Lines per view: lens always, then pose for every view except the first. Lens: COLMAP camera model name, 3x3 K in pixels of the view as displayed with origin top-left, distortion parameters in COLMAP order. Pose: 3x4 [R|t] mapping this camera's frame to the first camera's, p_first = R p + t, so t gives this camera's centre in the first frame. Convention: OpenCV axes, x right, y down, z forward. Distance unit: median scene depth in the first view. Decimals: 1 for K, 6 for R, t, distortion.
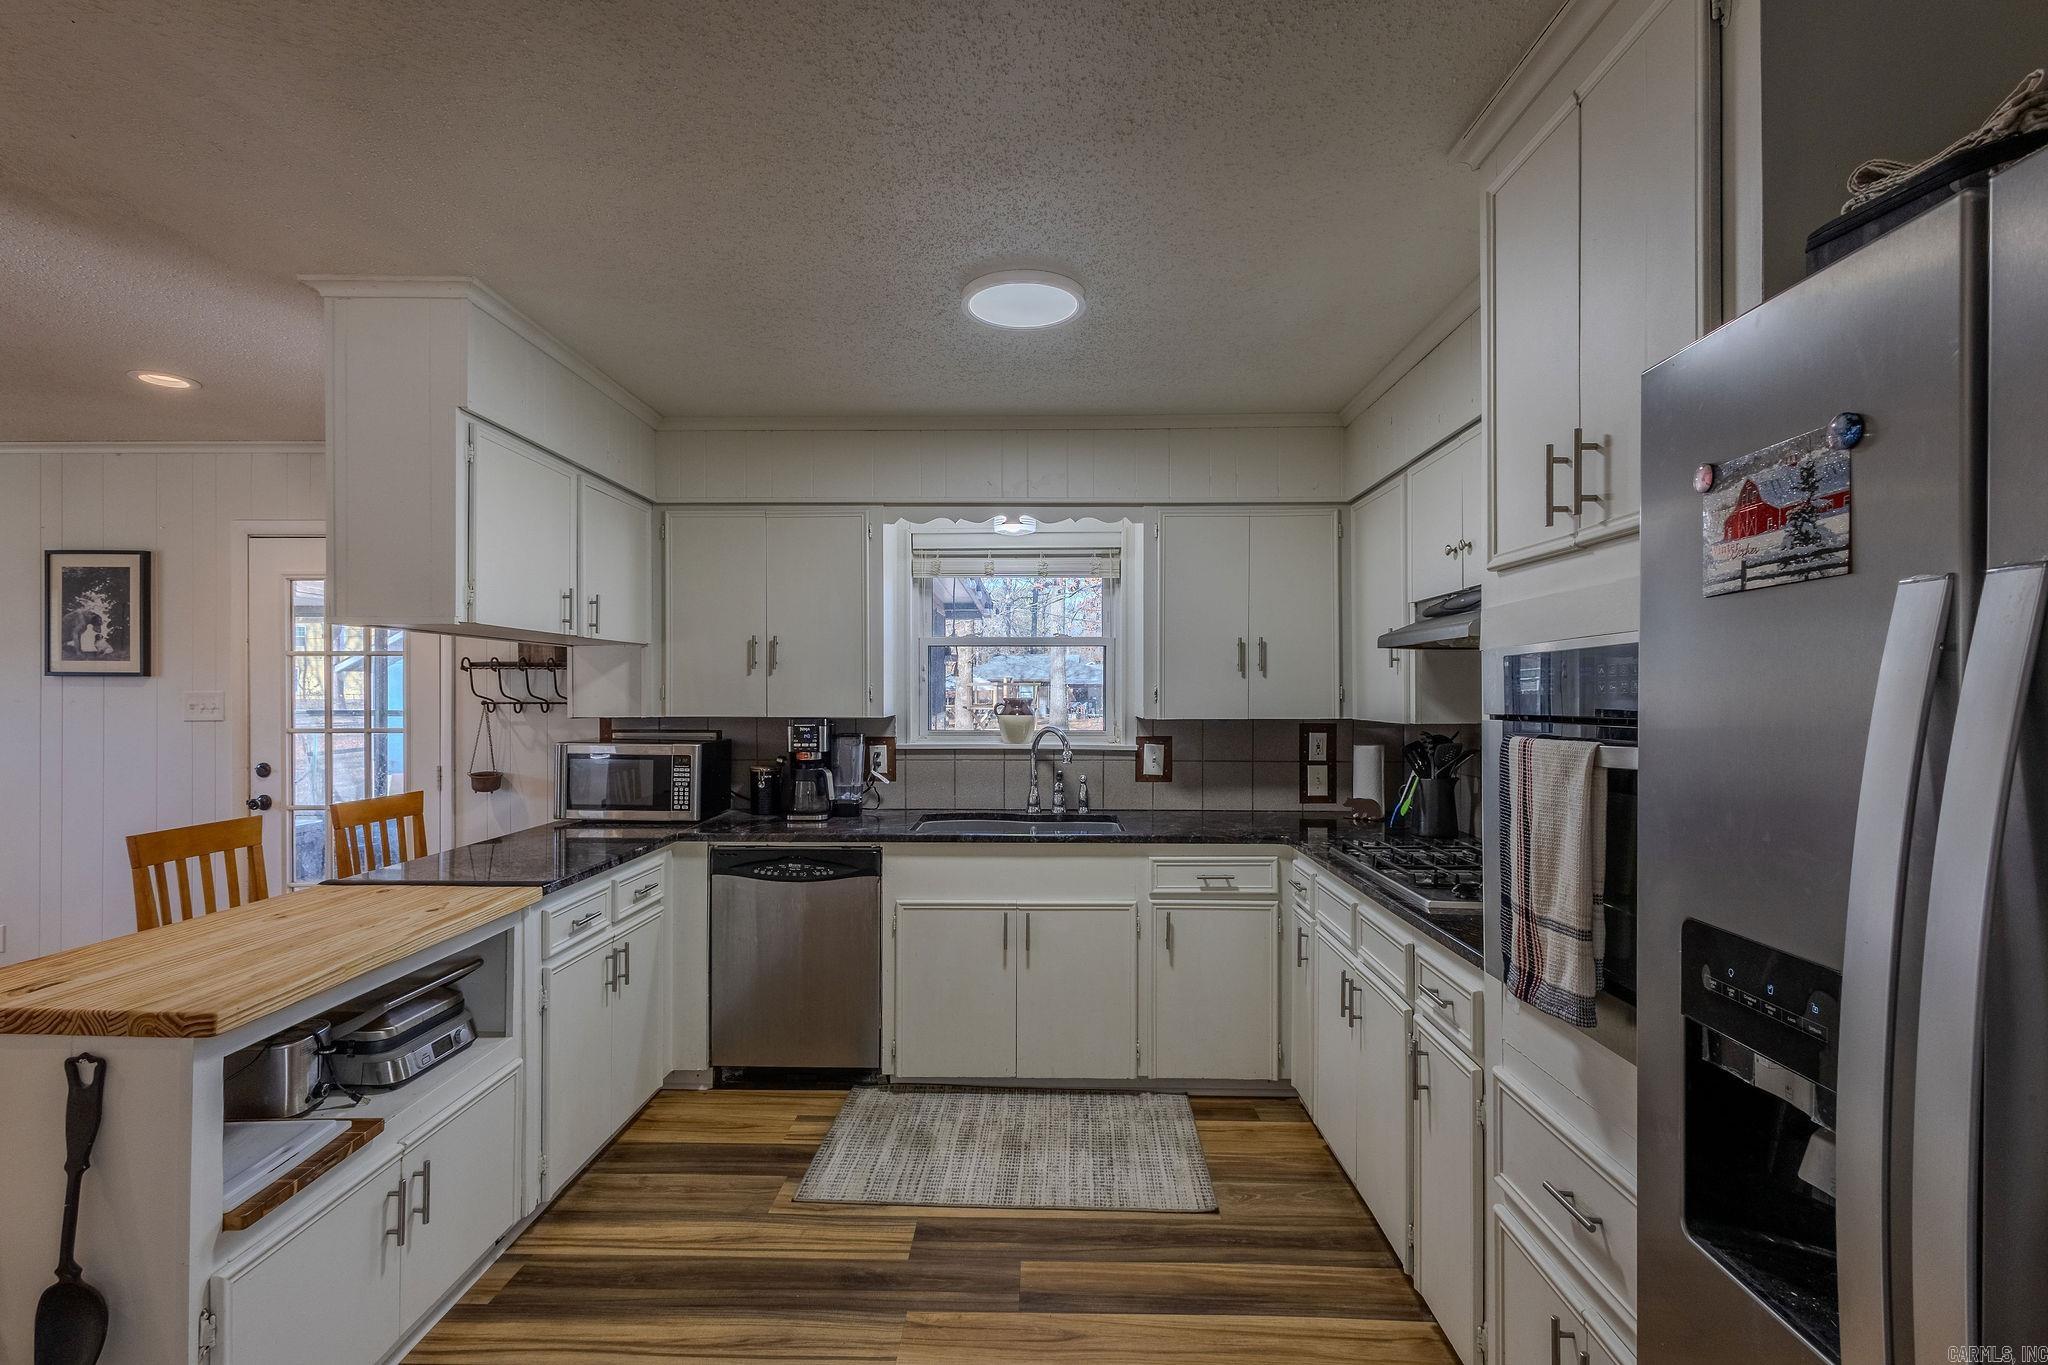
lens RADIAL K [[942.4, 0, 1024.0], [0, 942.4, 682.5], [0, 0, 1]] dist [0.003112, -0.000376]
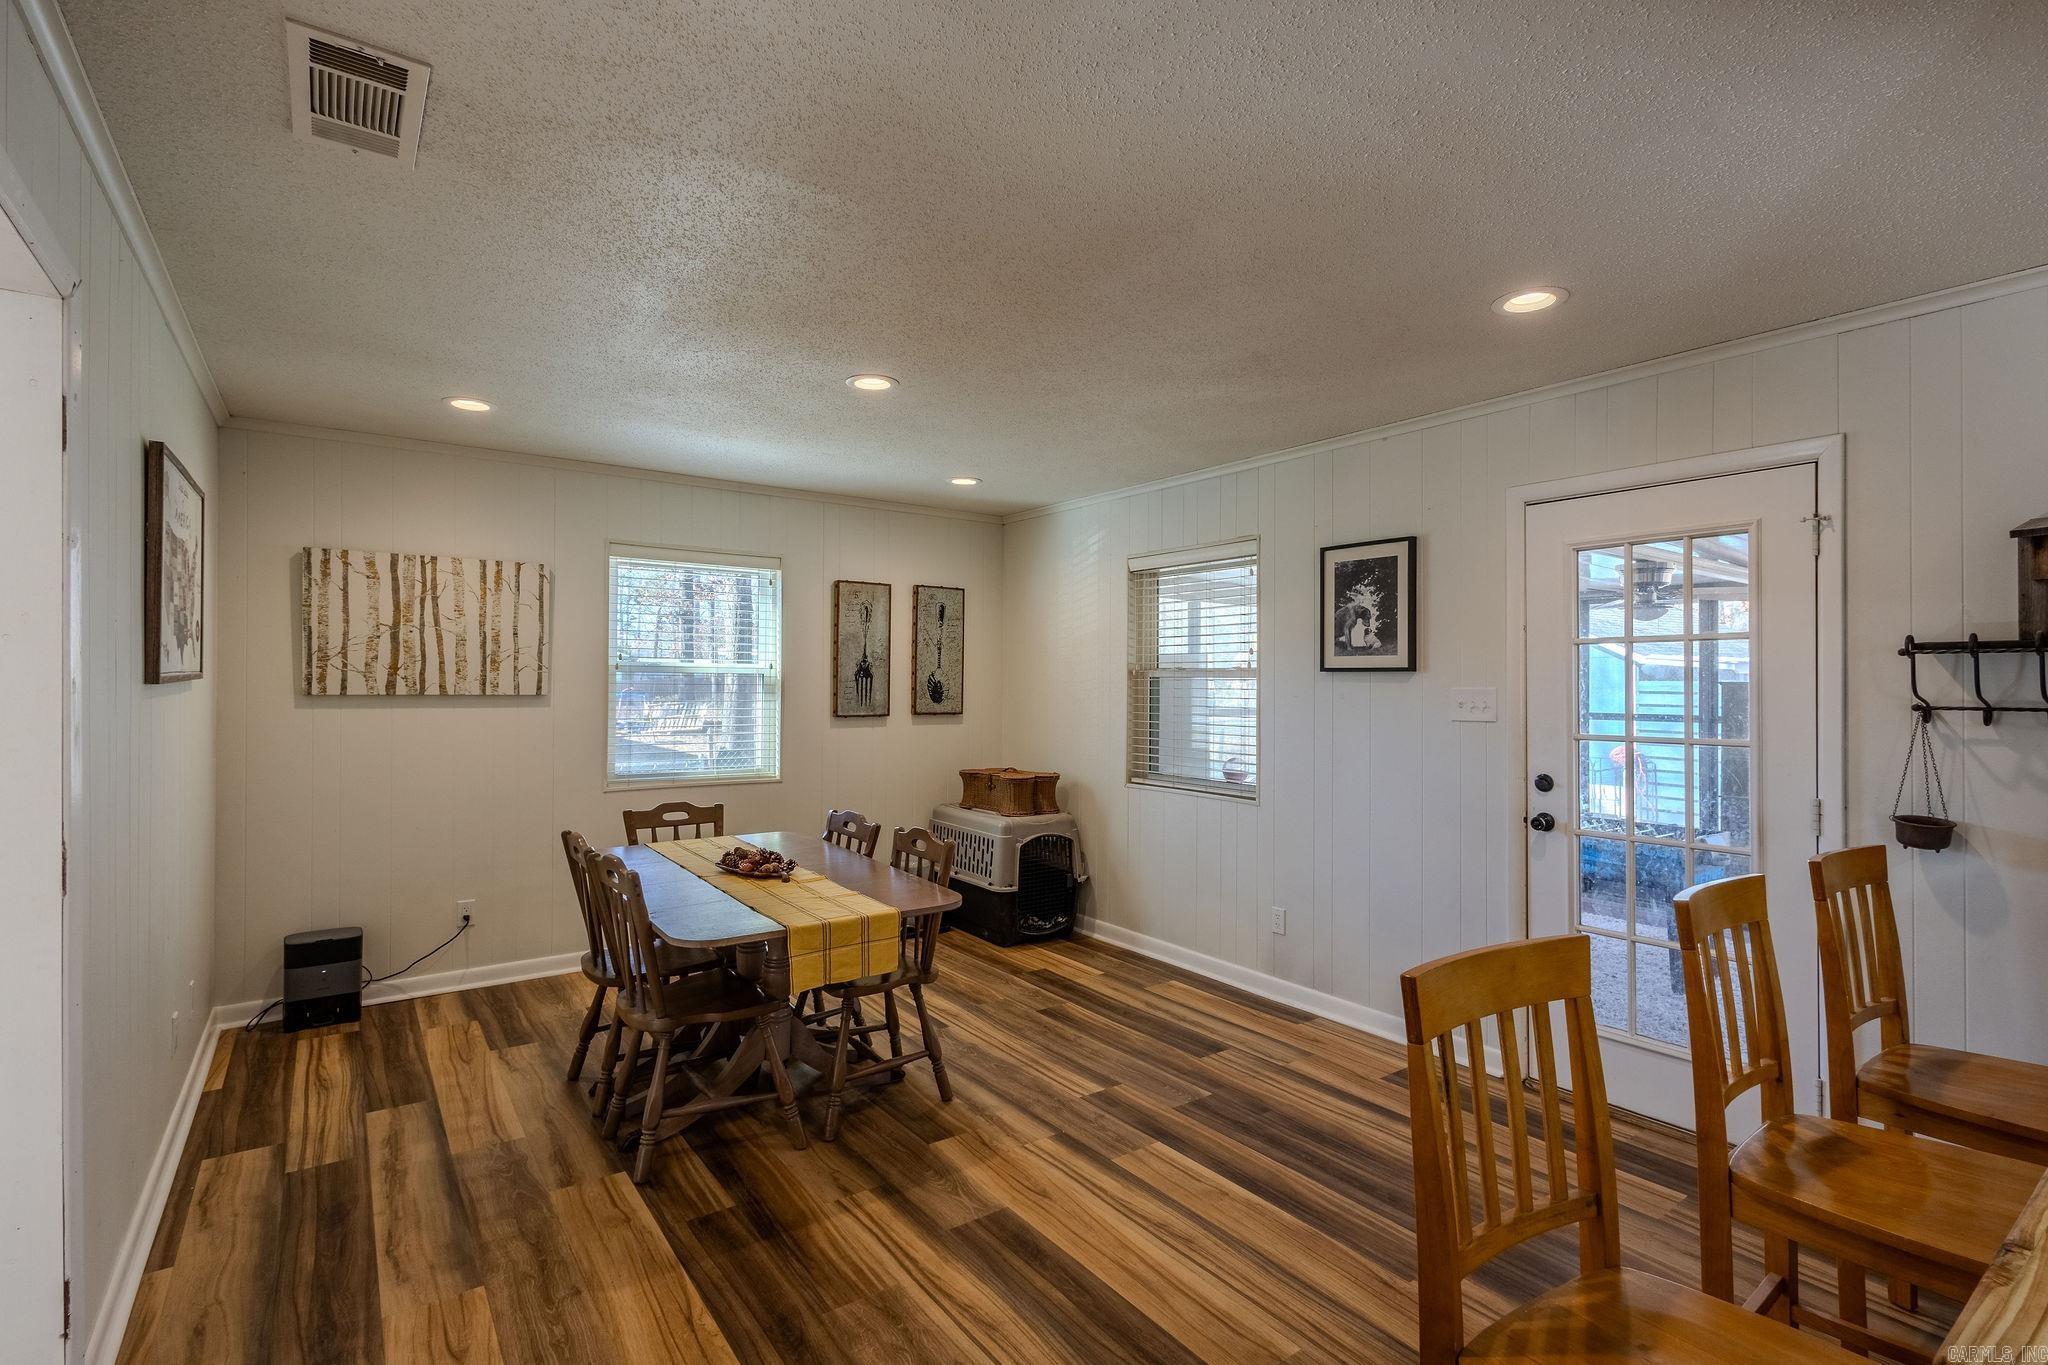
lens RADIAL K [[944.4, 0, 1011.3], [0, 944.4, 679.1], [0, 0, 1]] dist [0.002369, 0.000273]
pose [[0.599160, -0.002887, -0.800624, -0.423519], [-0.001356, 0.999988, -0.004621, 0.005913], [0.800628, 0.003854, 0.599149, 0.128322]]
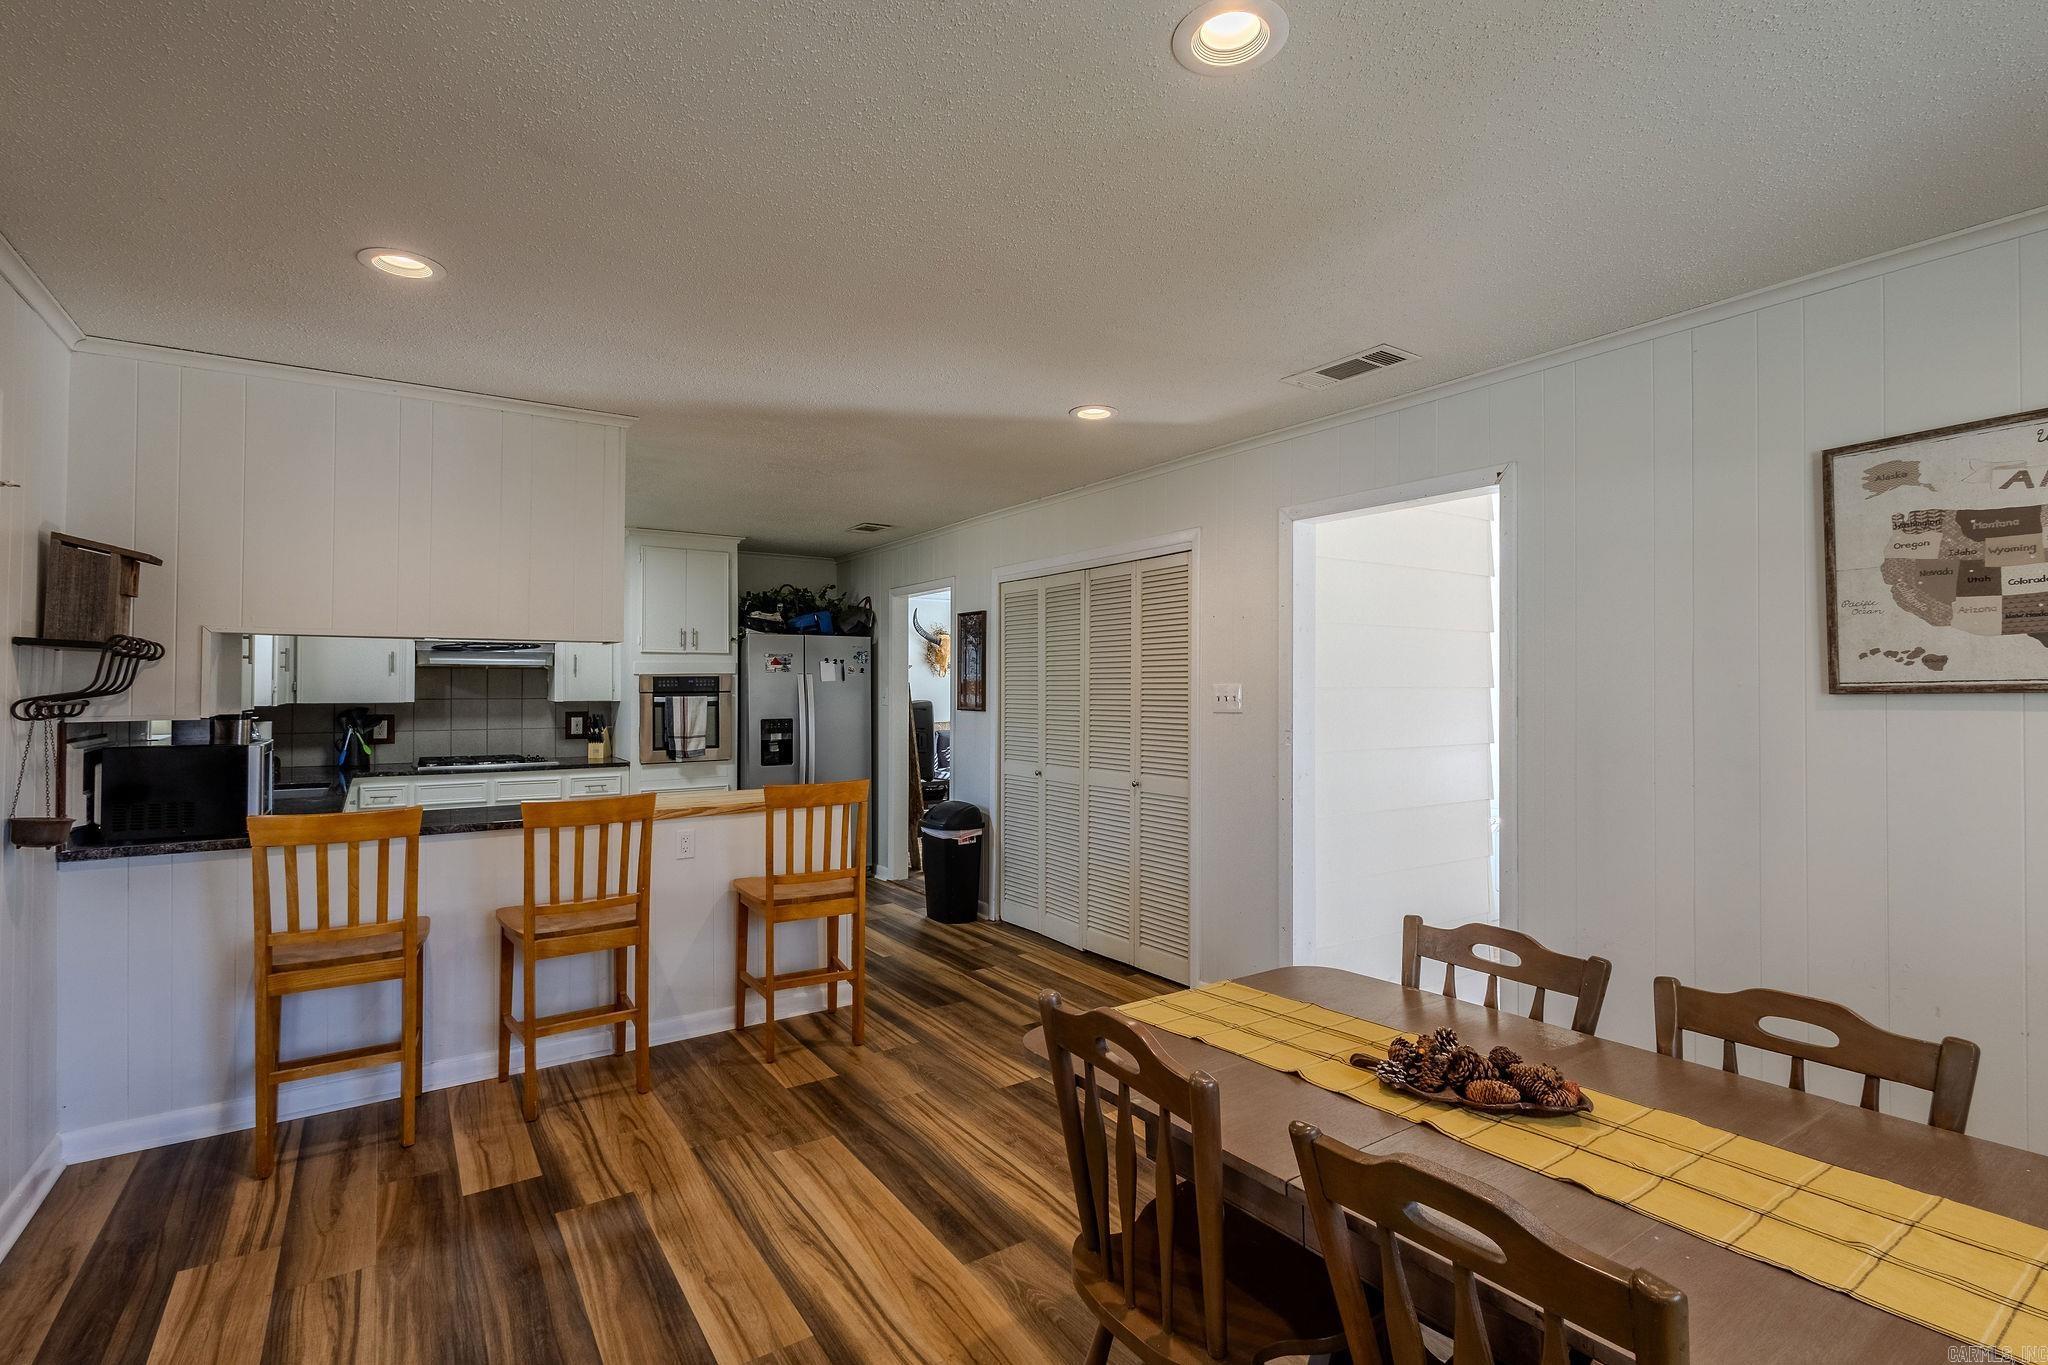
lens RADIAL K [[944.4, 0, 1011.3], [0, 944.4, 679.1], [0, 0, 1]] dist [0.002369, 0.000273]
pose [[-0.572264, 0.005667, 0.820050, -1.508350], [-0.008217, 0.999886, -0.012644, 0.008685], [-0.820028, -0.013974, -0.572153, 0.876184]]
